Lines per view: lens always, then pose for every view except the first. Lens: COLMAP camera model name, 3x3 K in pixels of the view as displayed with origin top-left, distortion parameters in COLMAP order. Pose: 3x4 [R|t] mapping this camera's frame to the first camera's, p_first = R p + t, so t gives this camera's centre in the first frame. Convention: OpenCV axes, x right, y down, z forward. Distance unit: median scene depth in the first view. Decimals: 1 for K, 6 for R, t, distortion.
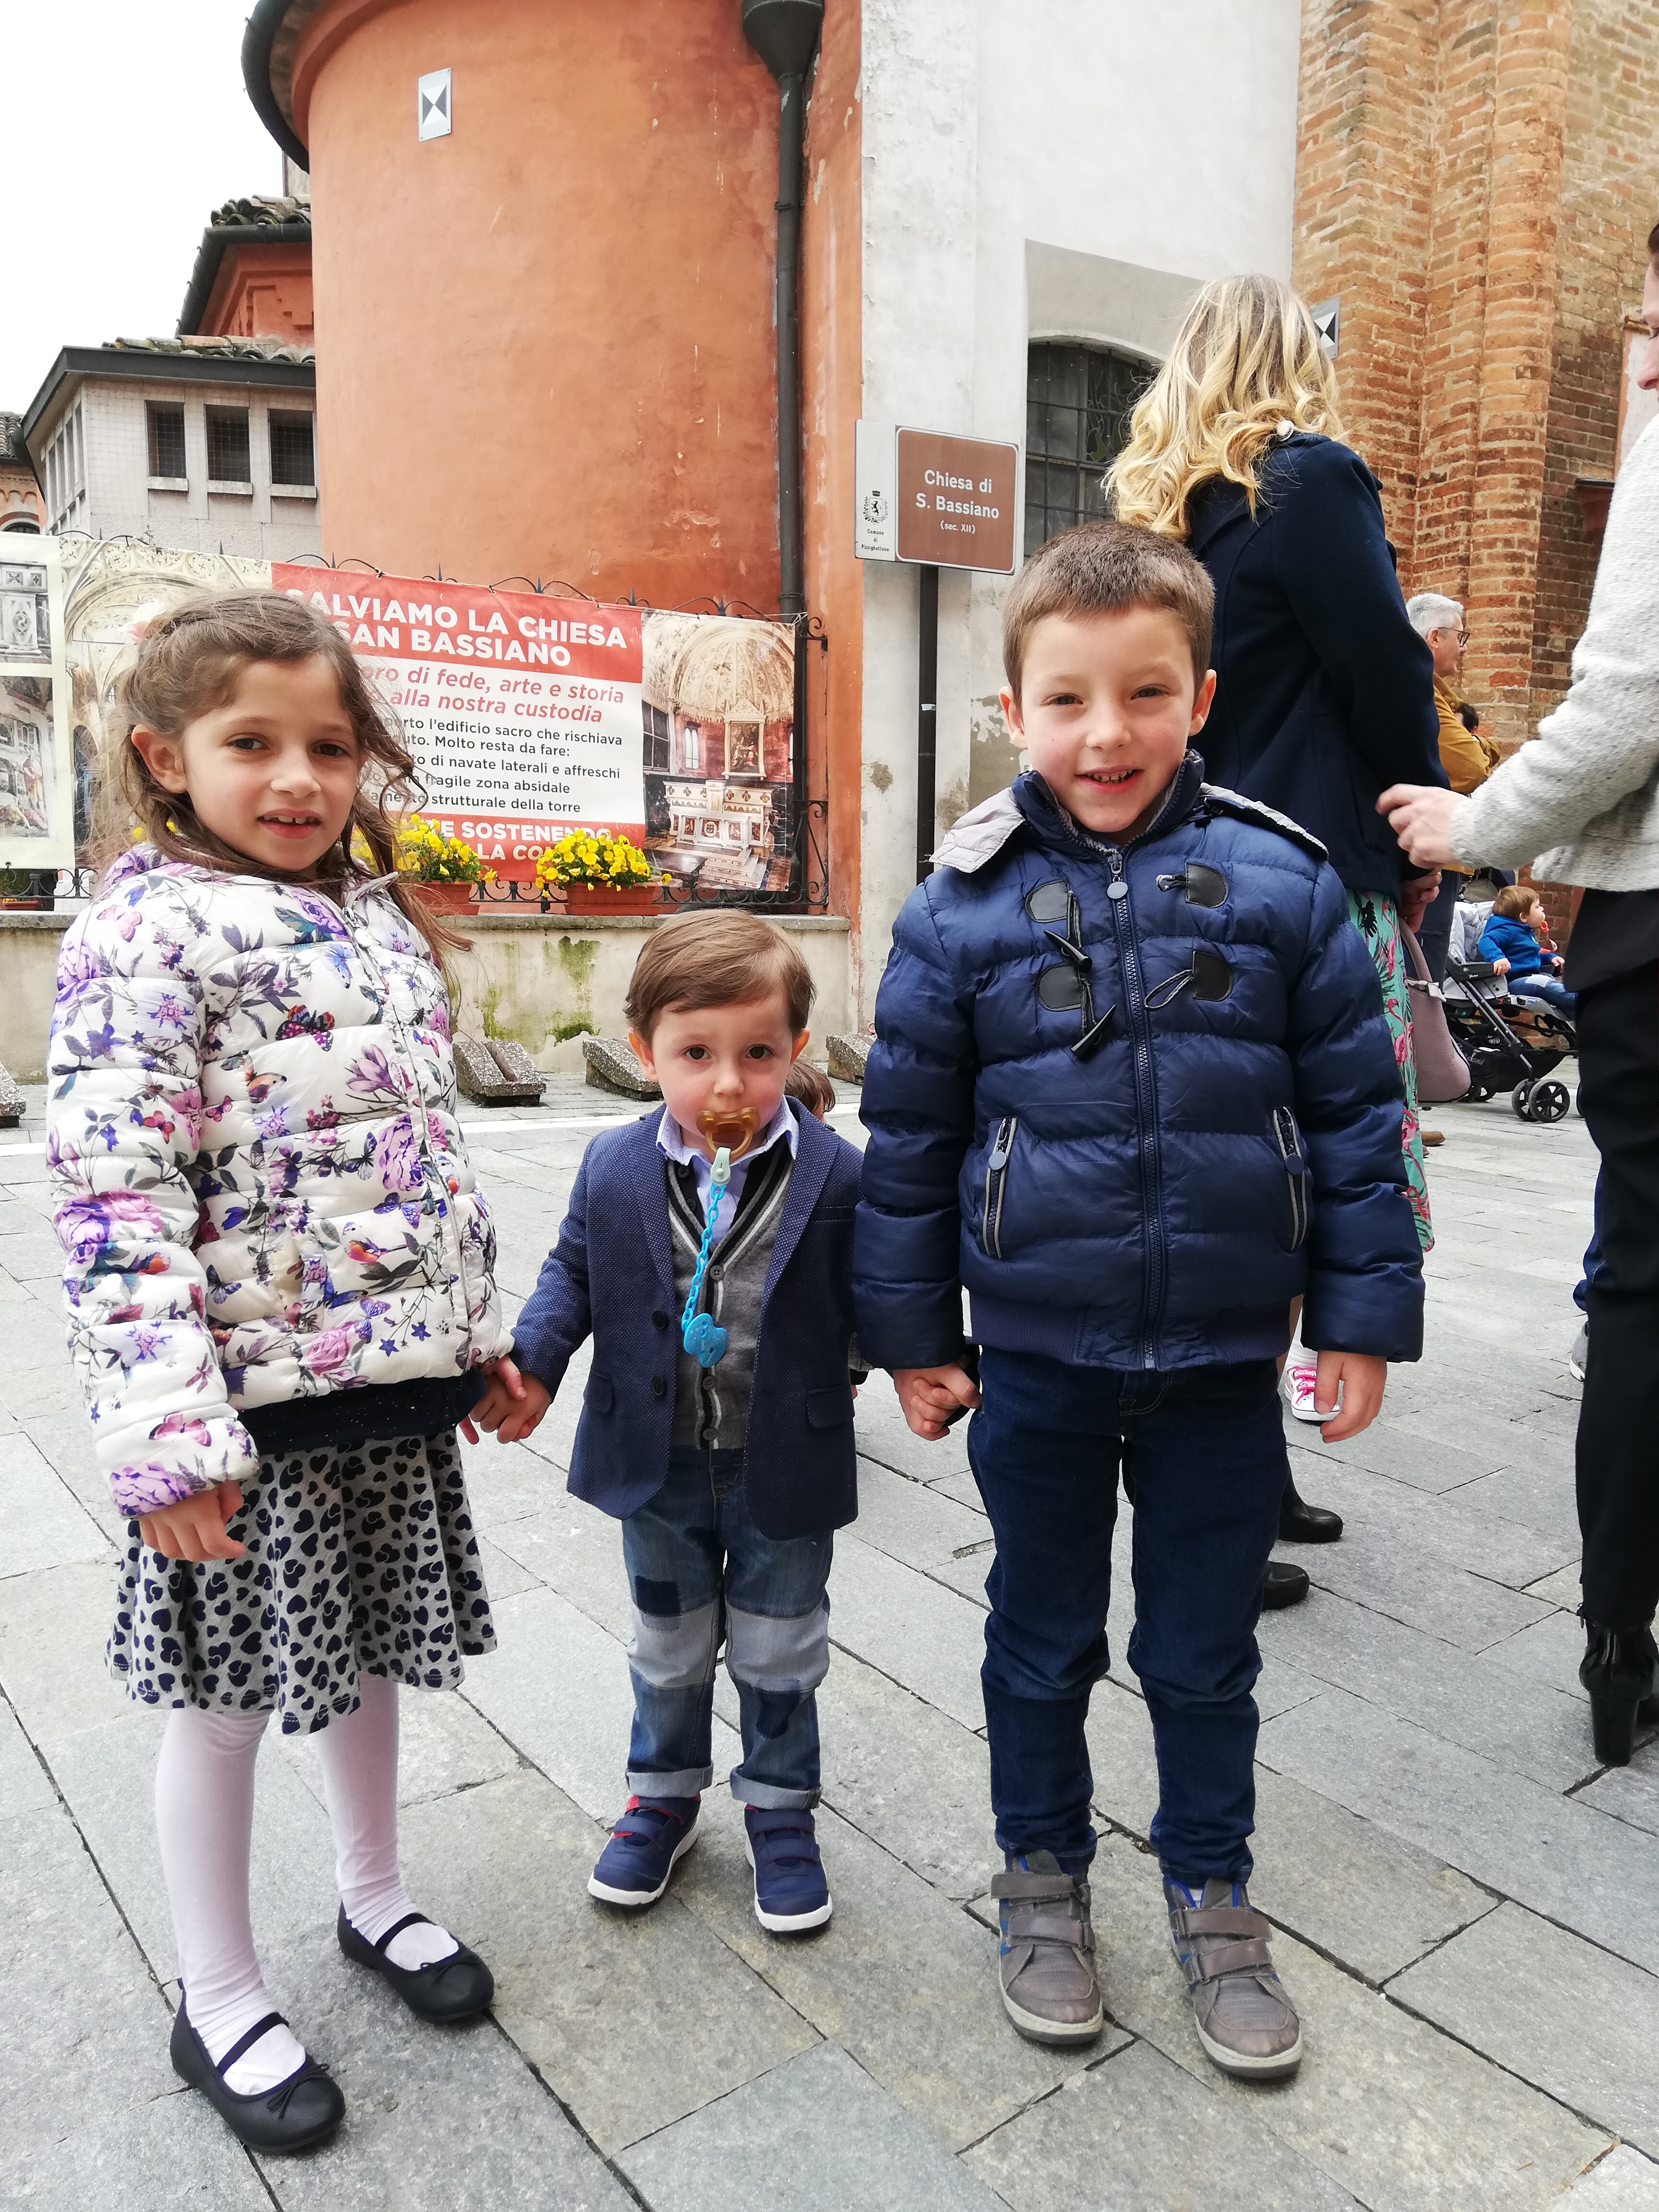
lens RADIAL K [[1649.9, 0, 831.8], [0, 1649.9, 1118.2], [0, 0, 1]] dist [0.065882, -0.091115]
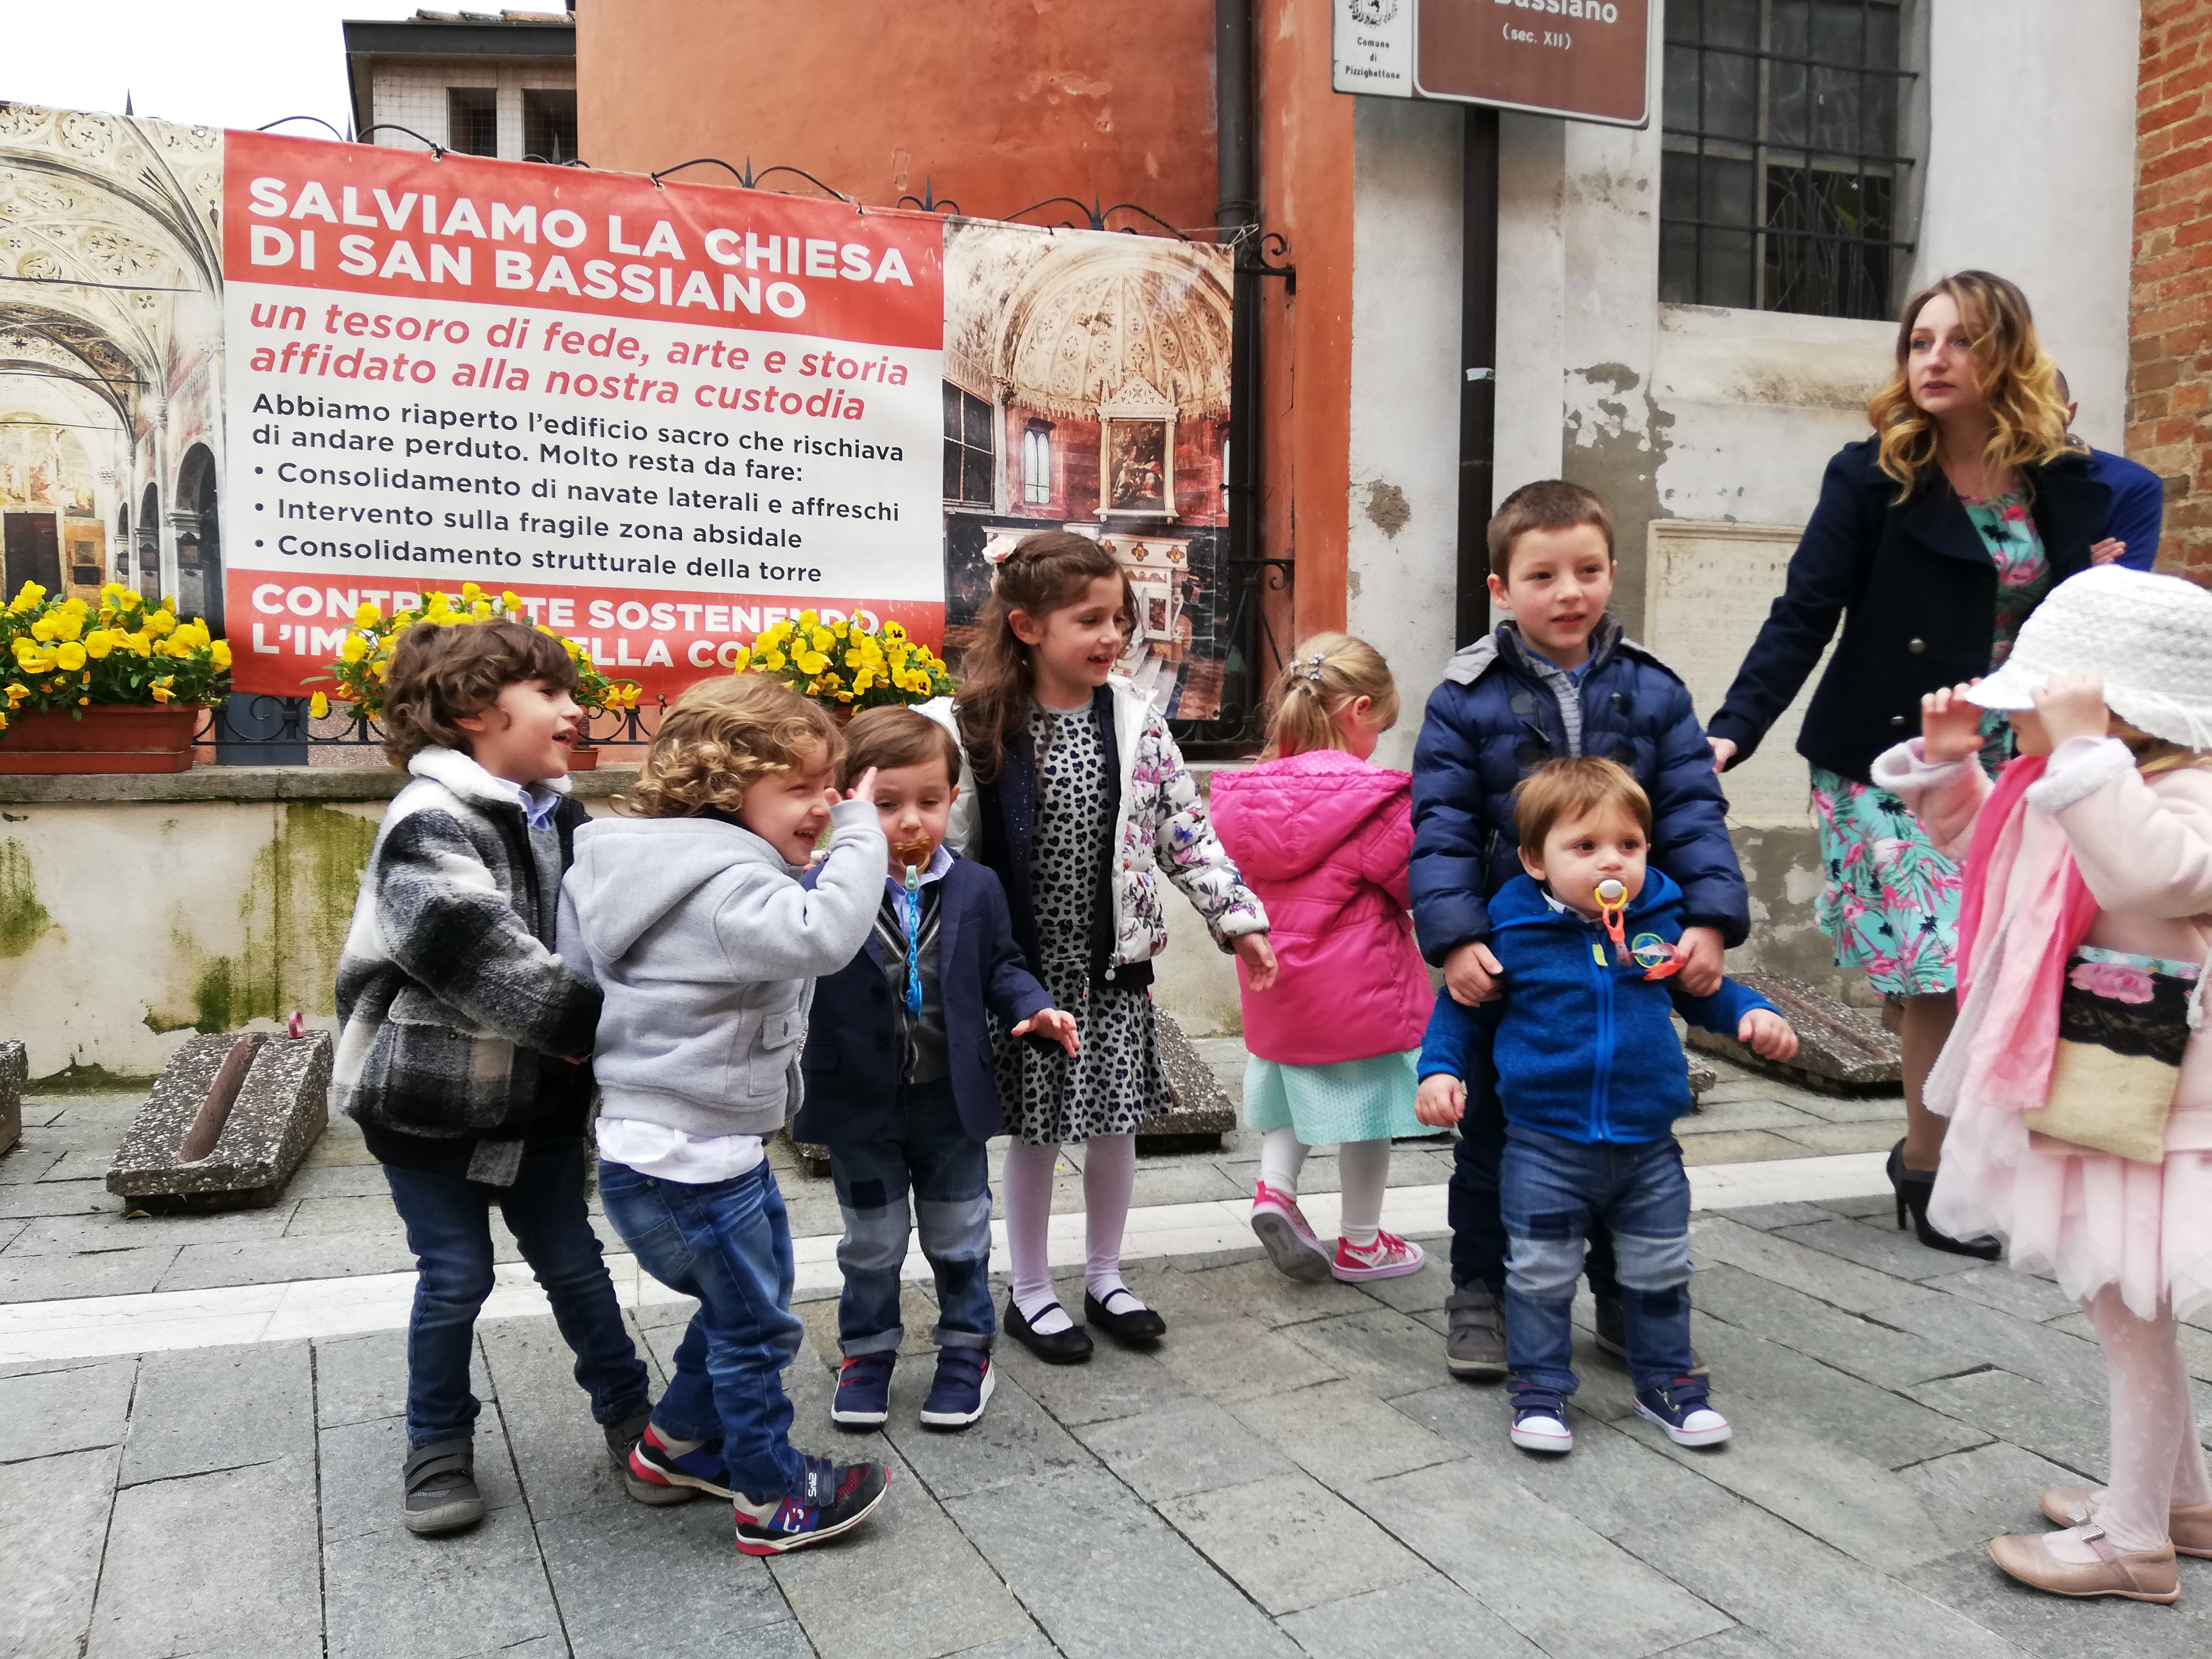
lens RADIAL K [[1649.9, 0, 1093.6], [0, 1649.9, 820.1], [0, 0, 1]] dist [0.065882, -0.091115]
pose [[0.980285, 0.005966, -0.197499, 0.044882], [-0.020641, 0.997167, -0.072331, -0.067992], [0.196508, 0.074982, 0.977631, 0.486417]]
